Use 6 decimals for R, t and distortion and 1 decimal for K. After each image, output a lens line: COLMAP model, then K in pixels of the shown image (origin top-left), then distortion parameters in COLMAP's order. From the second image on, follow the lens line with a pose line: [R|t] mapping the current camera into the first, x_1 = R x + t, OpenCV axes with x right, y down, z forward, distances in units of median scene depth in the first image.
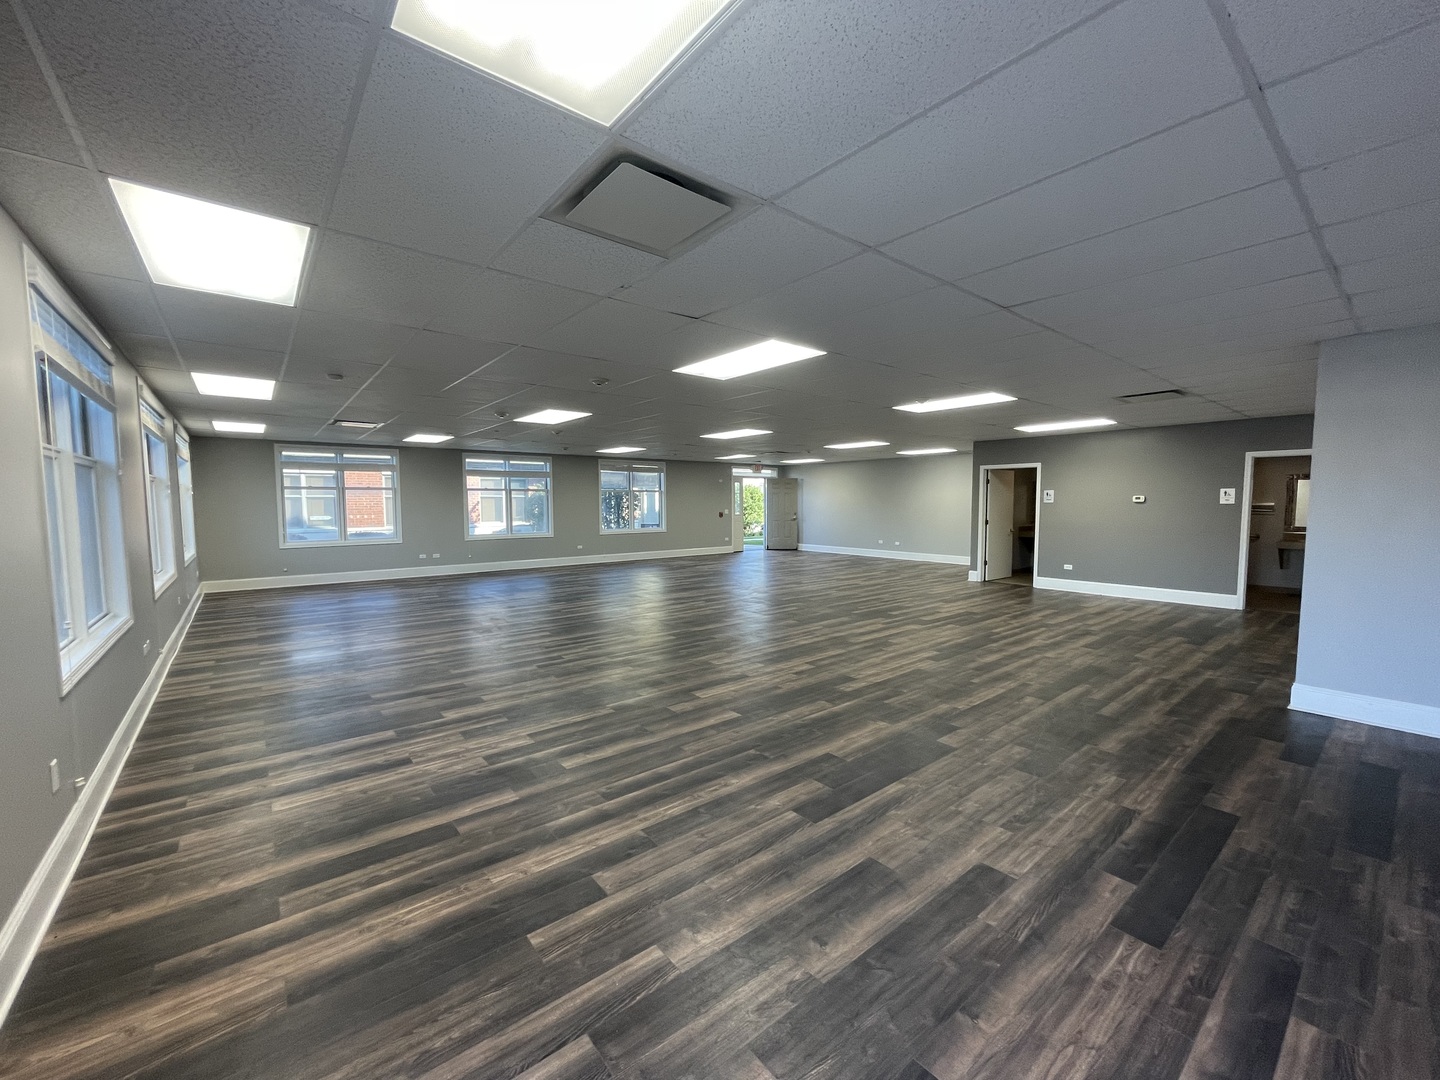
lens RADIAL K [[579.5, 0, 720.0], [0, 579.5, 540.0], [0, 0, 1]] dist [-0.001909, -0.000140]
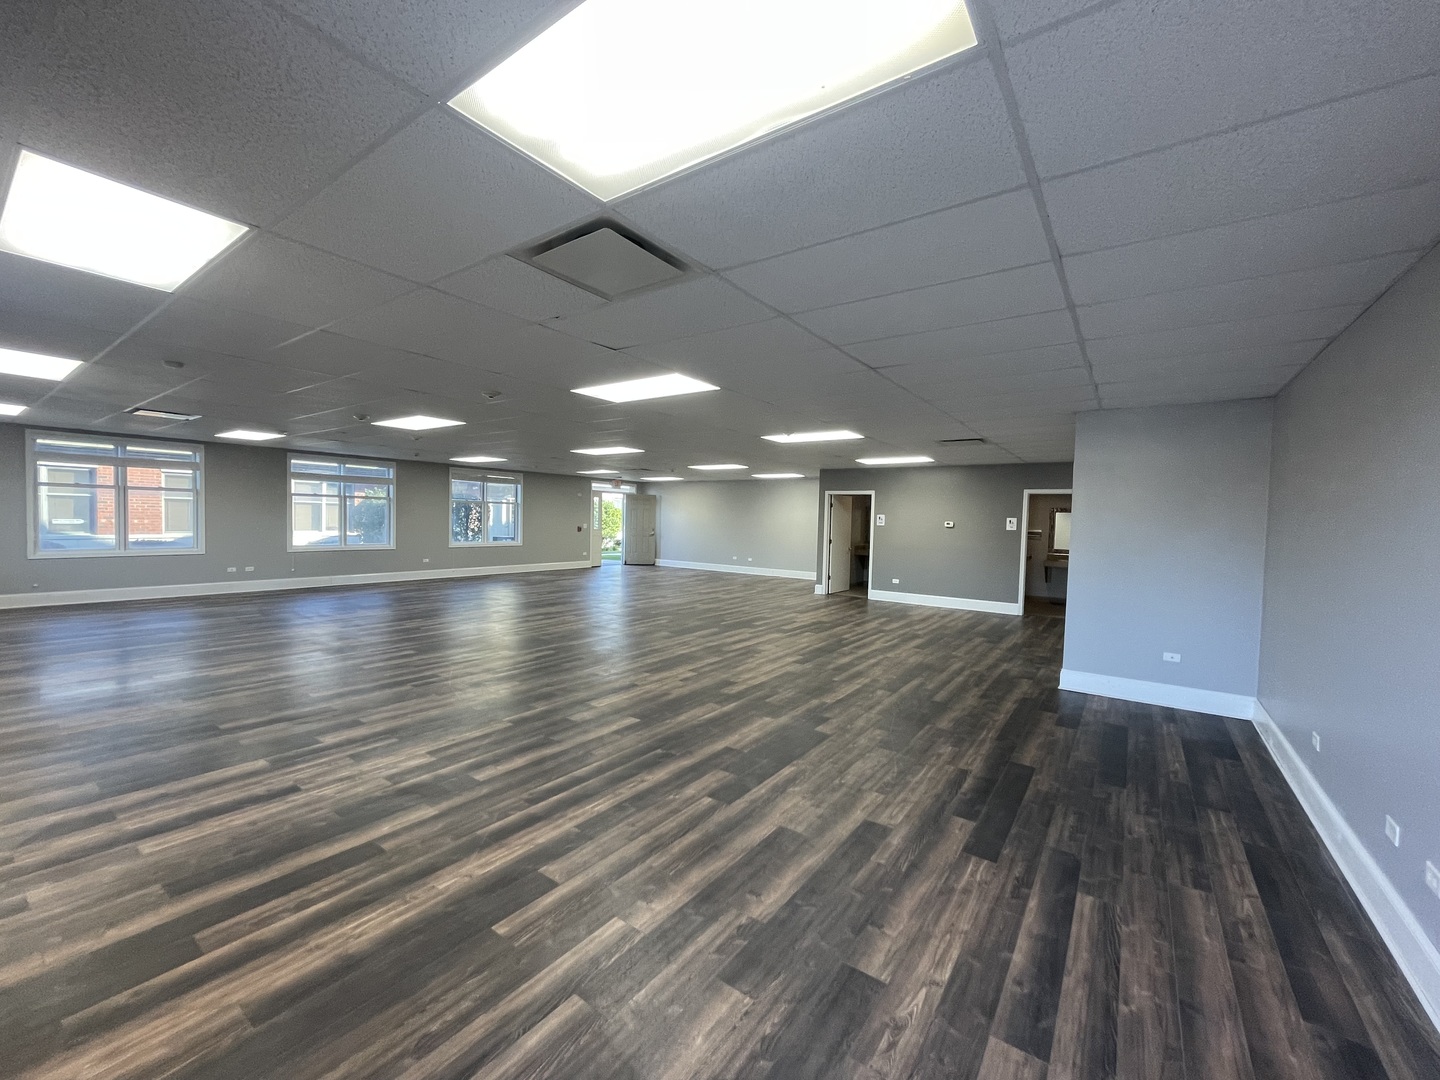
lens RADIAL K [[579.5, 0, 720.0], [0, 579.5, 540.0], [0, 0, 1]] dist [-0.001909, -0.000140]
pose [[0.964723, 0.017900, 0.262658, -0.125207], [-0.010988, 0.999554, -0.027761, 0.000098], [-0.263037, 0.023896, 0.964490, -0.082923]]
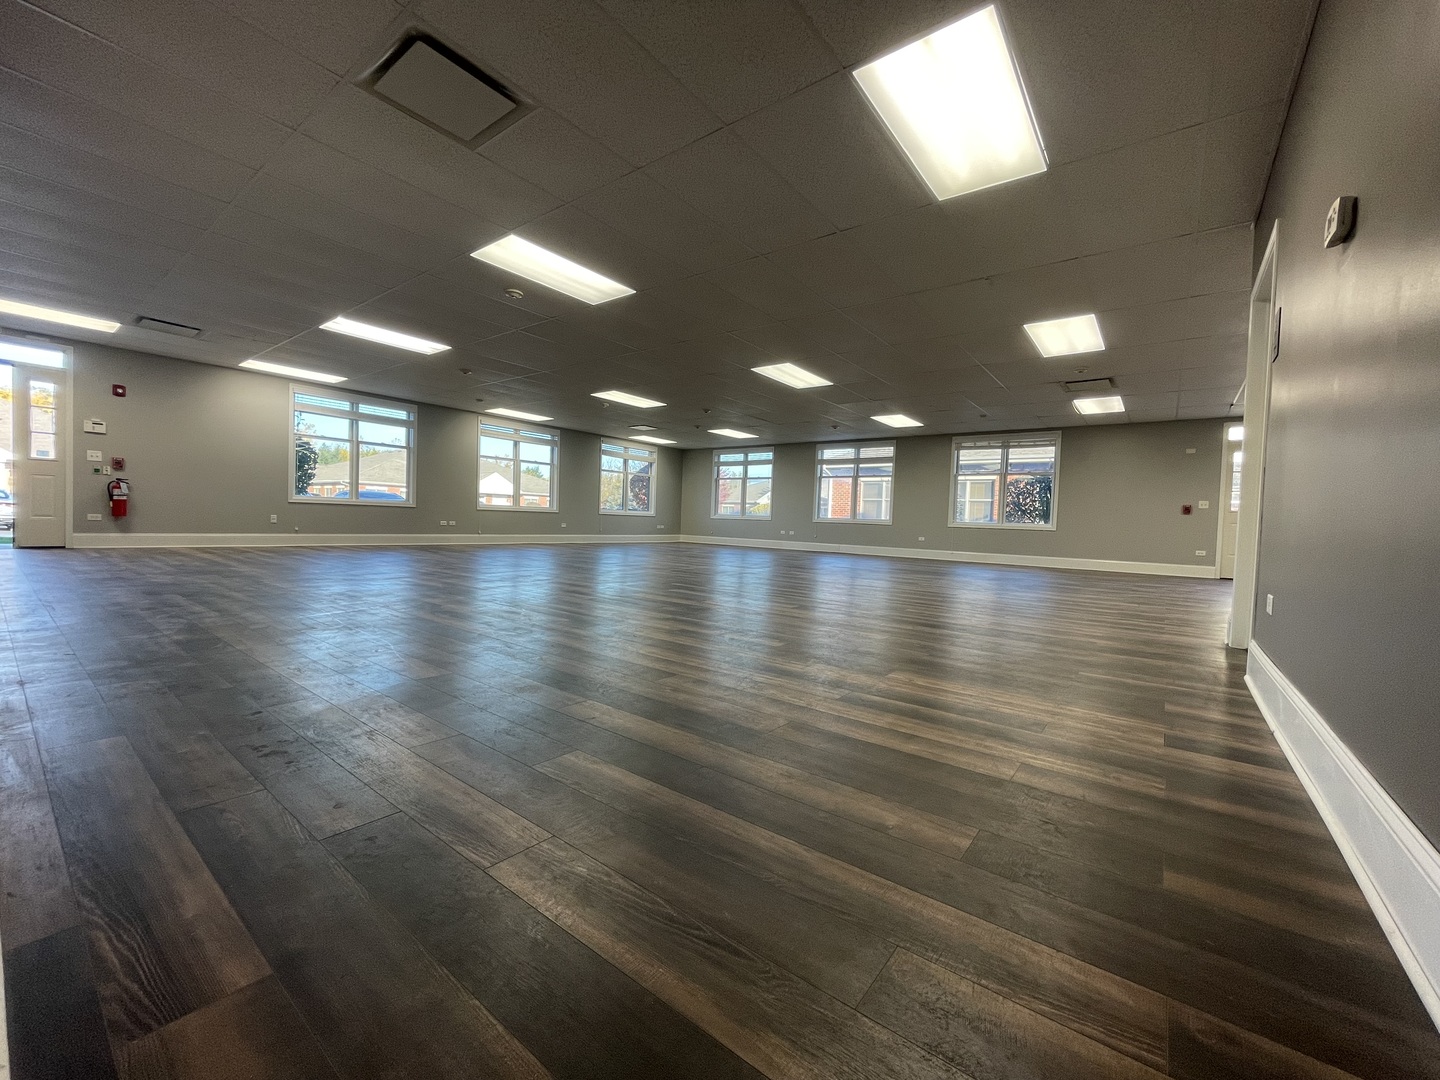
lens RADIAL K [[584.5, 0, 720.0], [0, 584.5, 540.0], [0, 0, 1]] dist [0.020283, 0.000126]
pose [[0.231215, 0.057126, -0.971224, 2.215953], [-0.091814, 0.995101, 0.036673, 0.036064], [0.968561, 0.080693, 0.235327, 1.913793]]
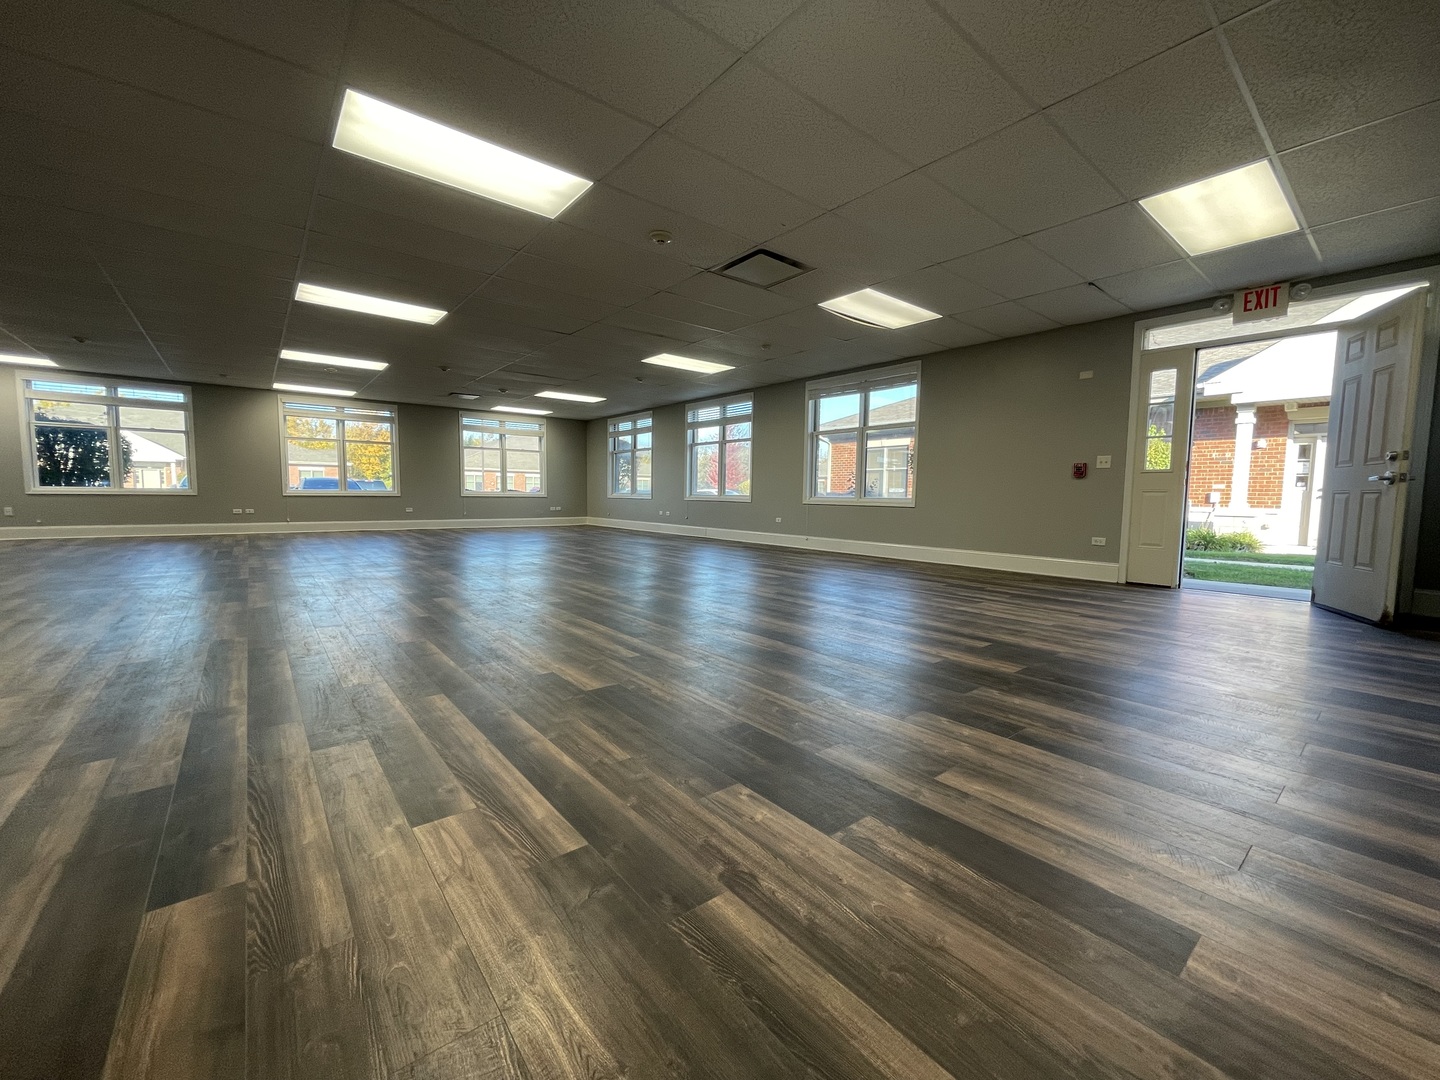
lens RADIAL K [[579.5, 0, 720.0], [0, 579.5, 540.0], [0, 0, 1]] dist [-0.001909, -0.000140]
pose [[-0.000196, 0.095413, -0.995438, 1.711584], [-0.065584, 0.993293, 0.095220, -0.096843], [0.997847, 0.065304, 0.006063, 3.642880]]
